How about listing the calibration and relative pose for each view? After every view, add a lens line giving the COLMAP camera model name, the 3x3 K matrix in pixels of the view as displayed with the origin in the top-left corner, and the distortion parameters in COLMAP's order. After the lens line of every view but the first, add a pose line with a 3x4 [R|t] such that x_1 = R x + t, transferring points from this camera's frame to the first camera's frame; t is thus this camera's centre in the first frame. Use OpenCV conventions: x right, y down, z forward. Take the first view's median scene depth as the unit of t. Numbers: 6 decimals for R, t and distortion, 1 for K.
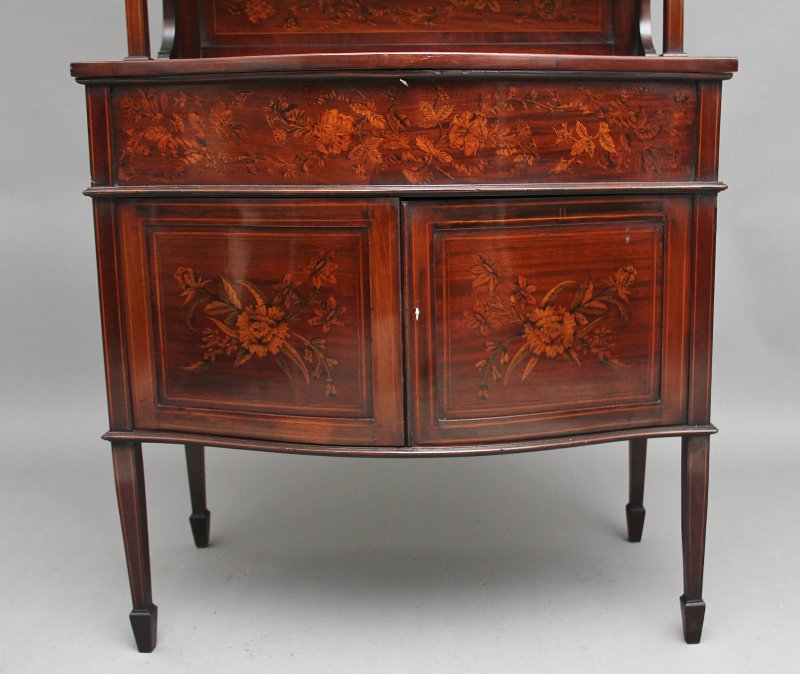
lens RADIAL K [[1029.0, 0, 445.8], [0, 1029.0, 336.5], [0, 0, 1]] dist [-0.104014, 0.102181]
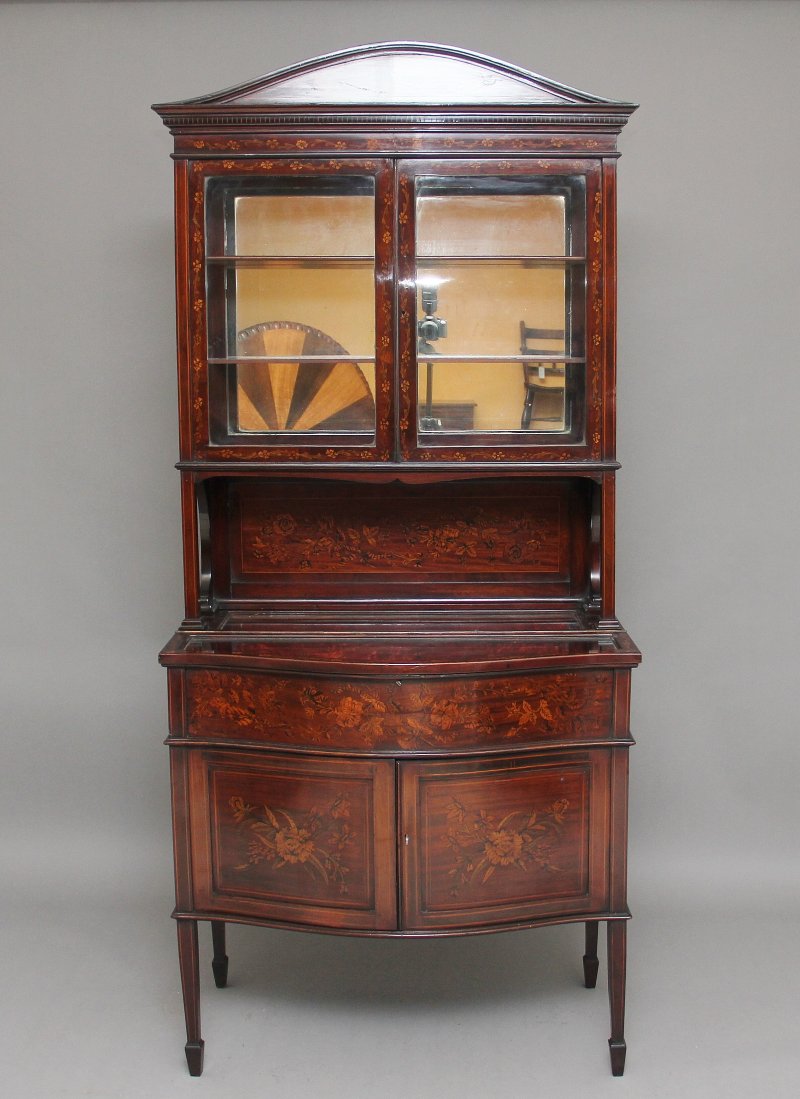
lens RADIAL K [[1548.0, 0, 400.0], [0, 1548.0, 549.5], [0, 0, 1]] dist [-0.150908, 0.065101]
pose [[0.999551, 0.007572, -0.028982, 0.019946], [-0.008573, 0.999365, -0.034570, -0.333853], [0.028702, 0.034803, 0.998982, -1.076871]]
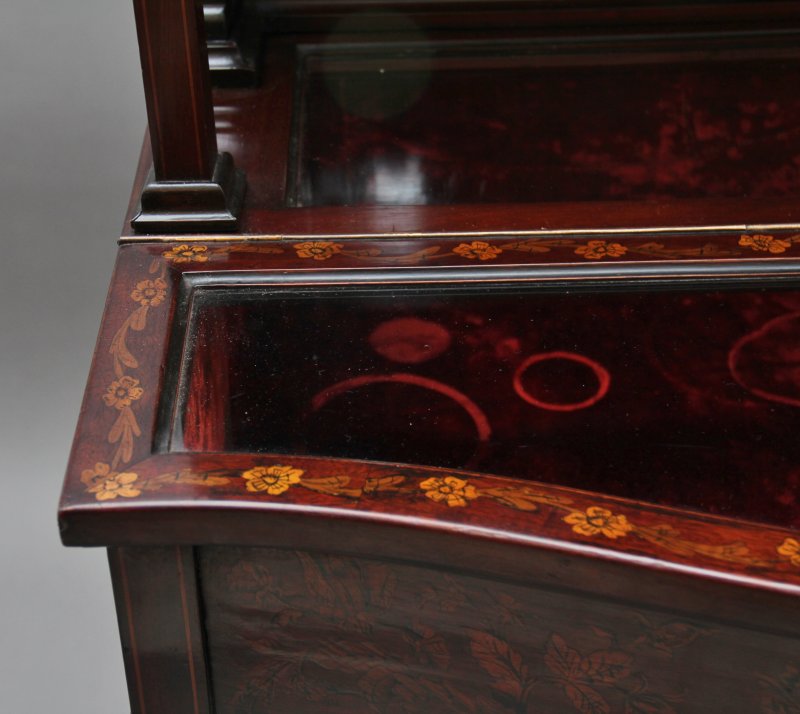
lens RADIAL K [[1542.0, 0, 400.6], [0, 1542.0, 357.1], [0, 0, 1]] dist [0.205614, 0.076927]
pose [[0.999692, -0.014192, 0.020369, -0.276497], [0.003996, 0.901776, 0.432184, -0.481175], [-0.024502, -0.431970, 0.901555, 0.612887]]
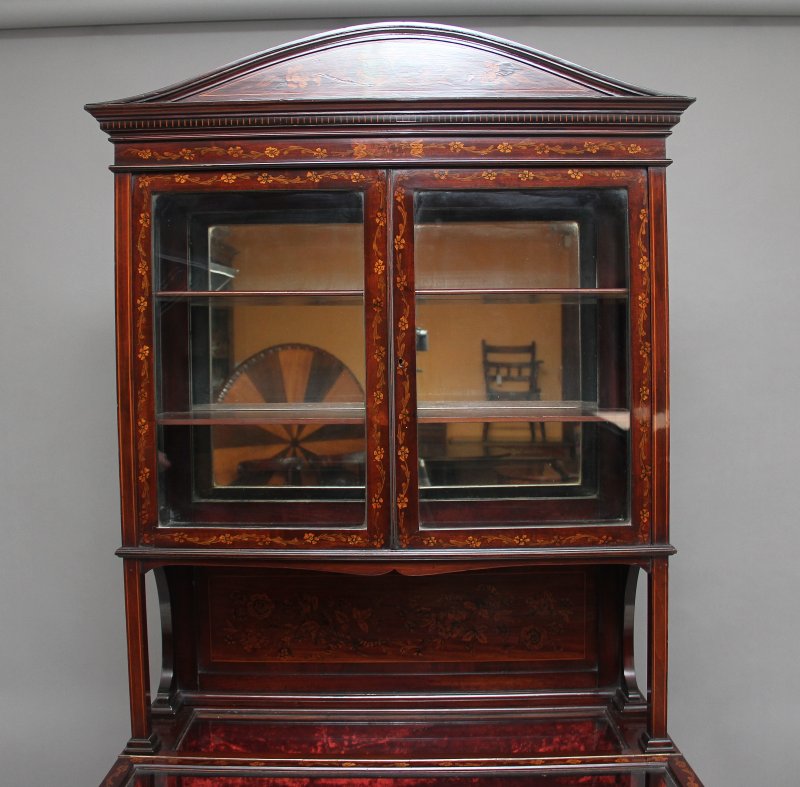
lens RADIAL K [[1014.2, 0, 379.6], [0, 1014.2, 359.7], [0, 0, 1]] dist [-0.157643, 0.047182]
pose [[0.999292, -0.002981, -0.037510, -0.020983], [-0.002851, 0.987993, -0.154474, -0.565241], [0.037520, 0.154472, 0.987285, -0.053947]]
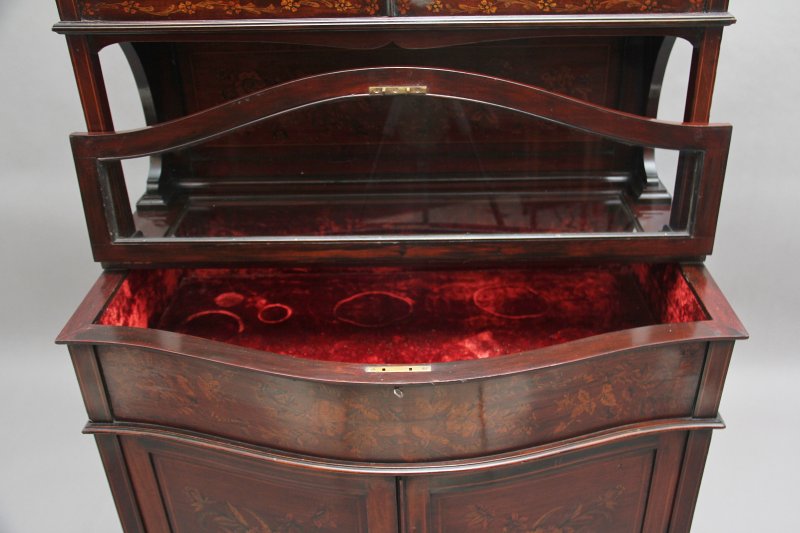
lens RADIAL K [[781.2, 0, 414.5], [0, 781.2, 267.6], [0, 0, 1]] dist [-0.125234, 0.212174]
pose [[0.999733, 0.001876, -0.023023, -0.009541], [0.005708, 0.945728, 0.324908, -0.542692], [0.022384, -0.324953, 0.945465, 0.339394]]
